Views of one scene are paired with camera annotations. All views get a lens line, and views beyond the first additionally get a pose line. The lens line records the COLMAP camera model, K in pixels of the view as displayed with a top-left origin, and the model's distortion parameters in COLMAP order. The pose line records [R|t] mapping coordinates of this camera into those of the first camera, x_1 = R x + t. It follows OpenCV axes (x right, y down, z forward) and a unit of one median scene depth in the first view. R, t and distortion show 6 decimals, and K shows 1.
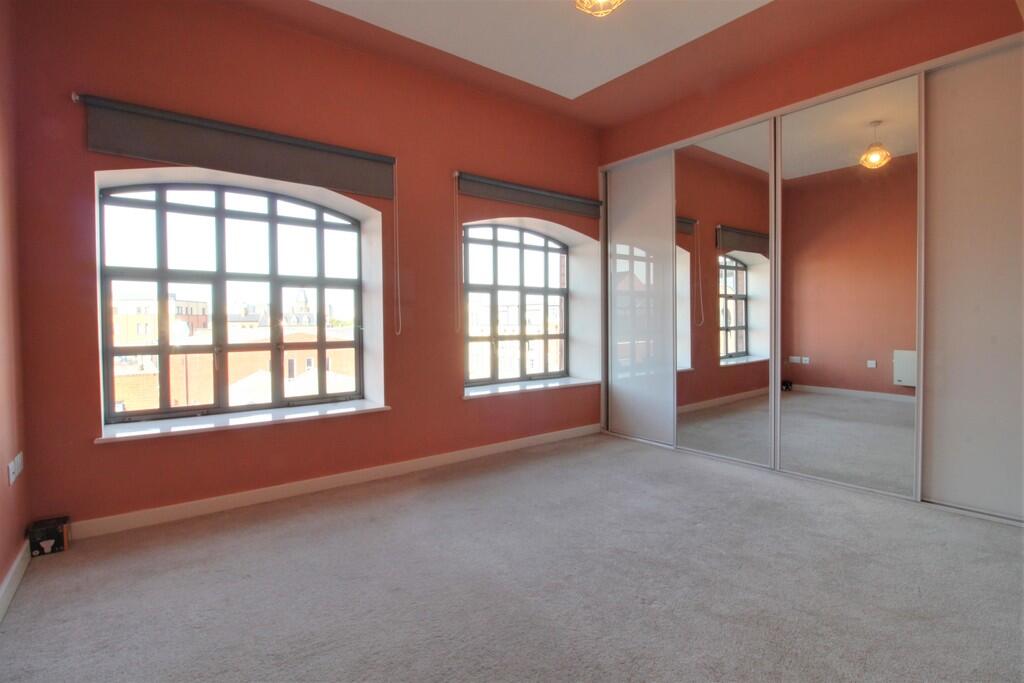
lens RADIAL K [[476.1, 0, 507.4], [0, 476.1, 344.3], [0, 0, 1]] dist [-0.010814, -0.004334]
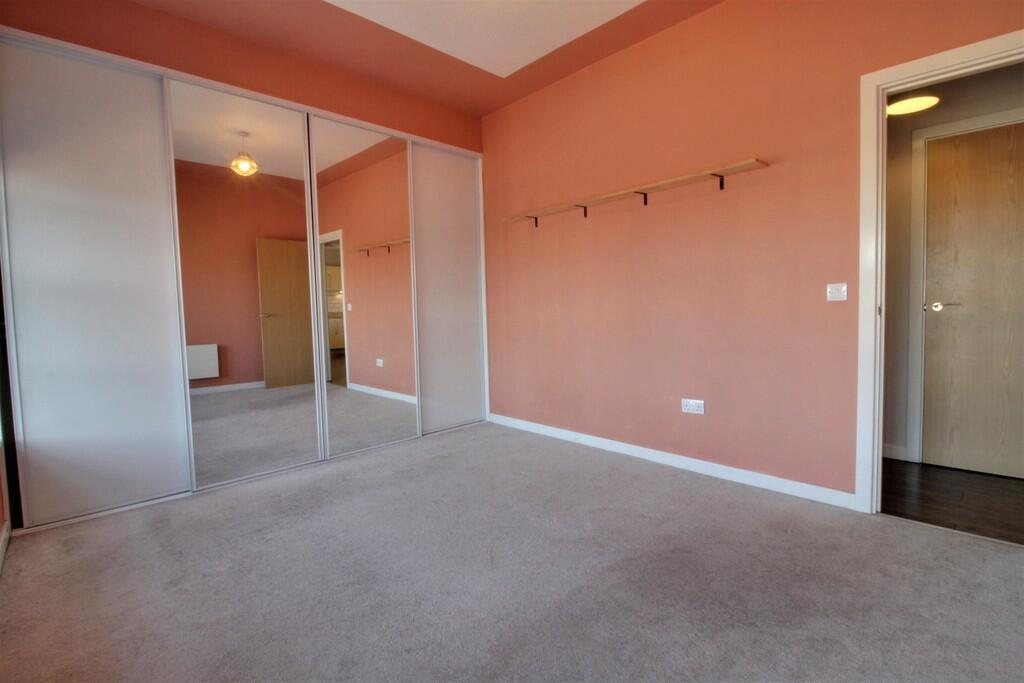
lens RADIAL K [[476.1, 0, 510.8], [0, 476.1, 342.7], [0, 0, 1]] dist [-0.010814, -0.004334]
pose [[-0.099372, -0.066164, 0.992848, -0.394475], [0.073427, 0.994579, 0.073628, -0.029503], [-0.992337, 0.080218, -0.093975, 0.544646]]
